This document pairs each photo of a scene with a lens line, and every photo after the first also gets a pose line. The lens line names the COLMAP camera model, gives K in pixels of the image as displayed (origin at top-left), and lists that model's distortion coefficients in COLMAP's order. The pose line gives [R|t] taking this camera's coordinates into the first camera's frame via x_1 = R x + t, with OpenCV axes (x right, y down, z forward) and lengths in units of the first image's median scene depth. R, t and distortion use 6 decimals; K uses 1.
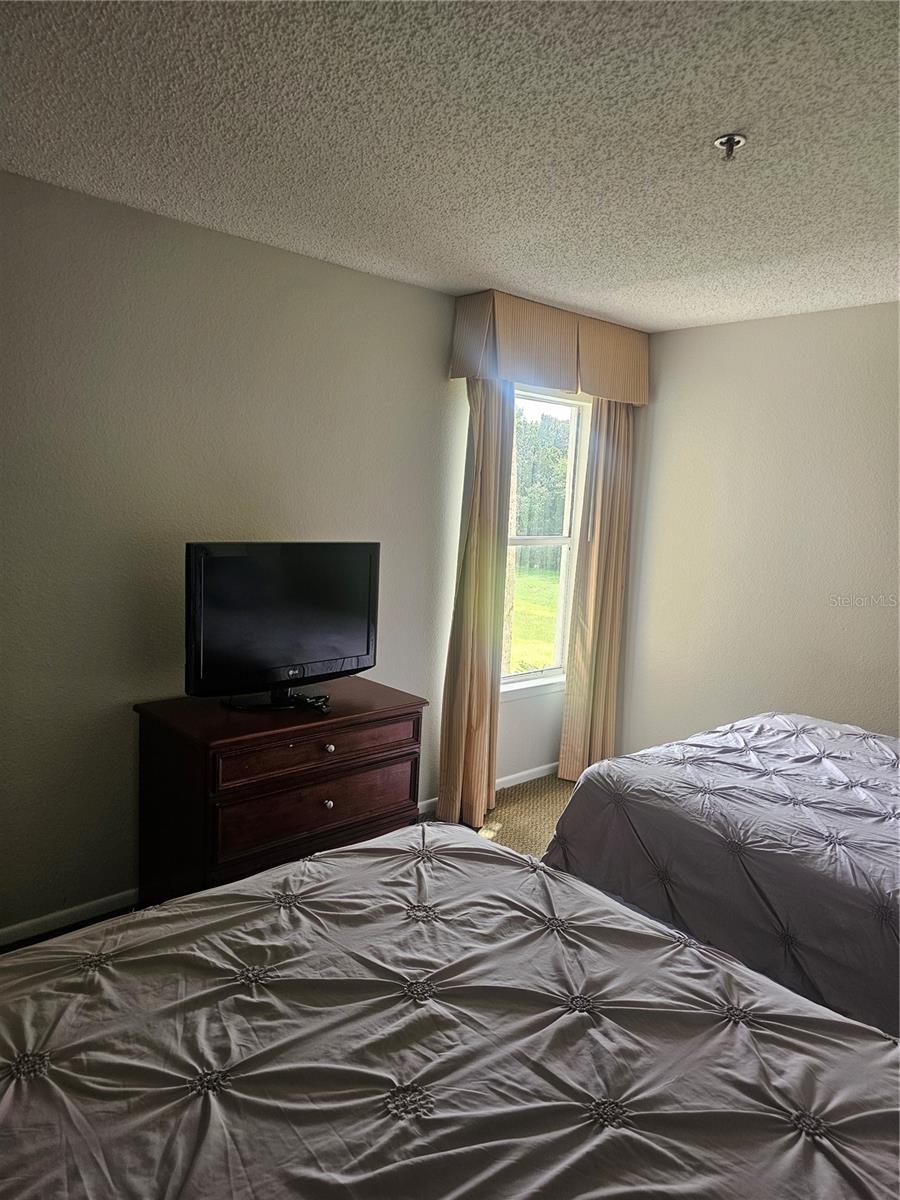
lens RADIAL K [[806.1, 0, 450.0], [0, 806.1, 600.0], [0, 0, 1]] dist [0.063680, -0.059461]
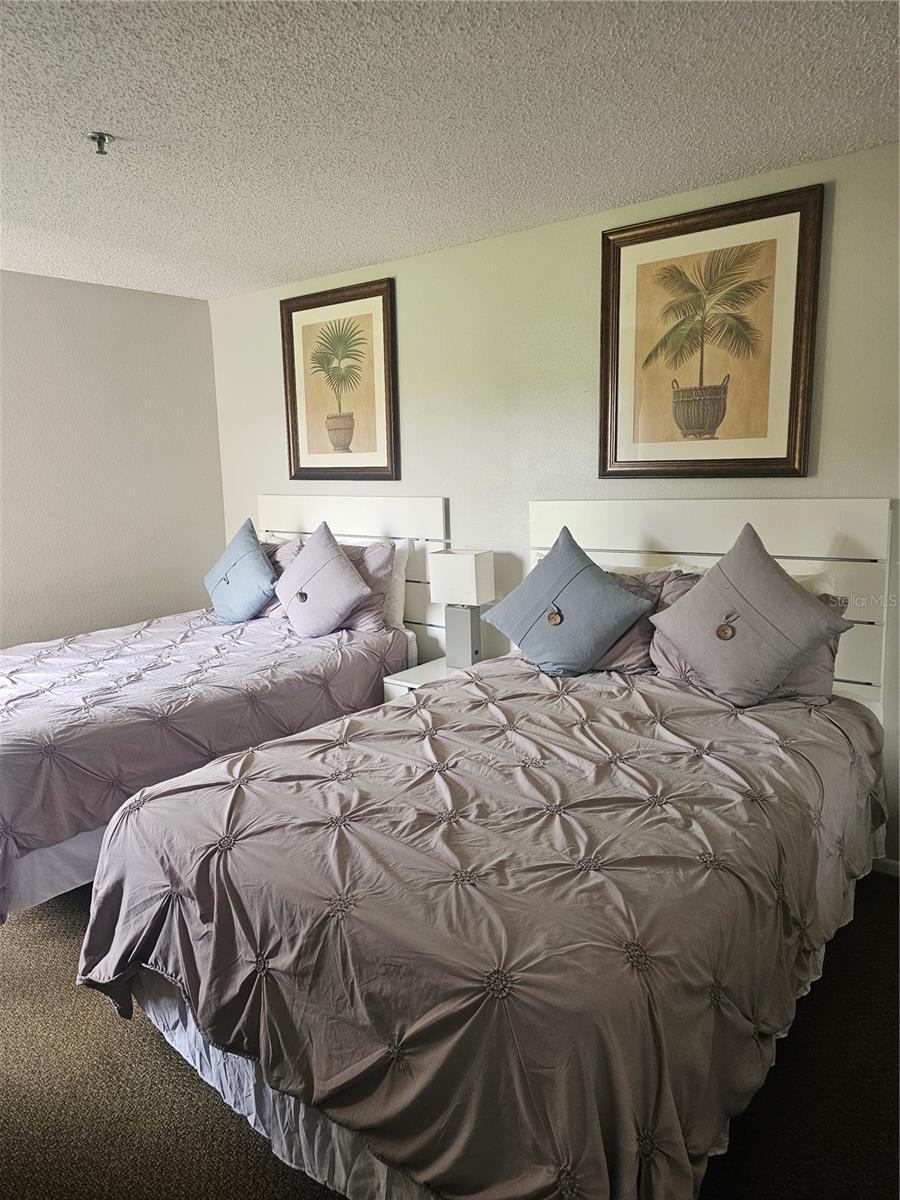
lens RADIAL K [[806.1, 0, 450.0], [0, 806.1, 600.0], [0, 0, 1]] dist [0.063680, -0.059461]
pose [[-0.166393, -0.214436, 0.962461, -0.835419], [0.143386, 0.960431, 0.238773, -0.102925], [-0.975579, 0.177734, -0.129062, 0.658947]]
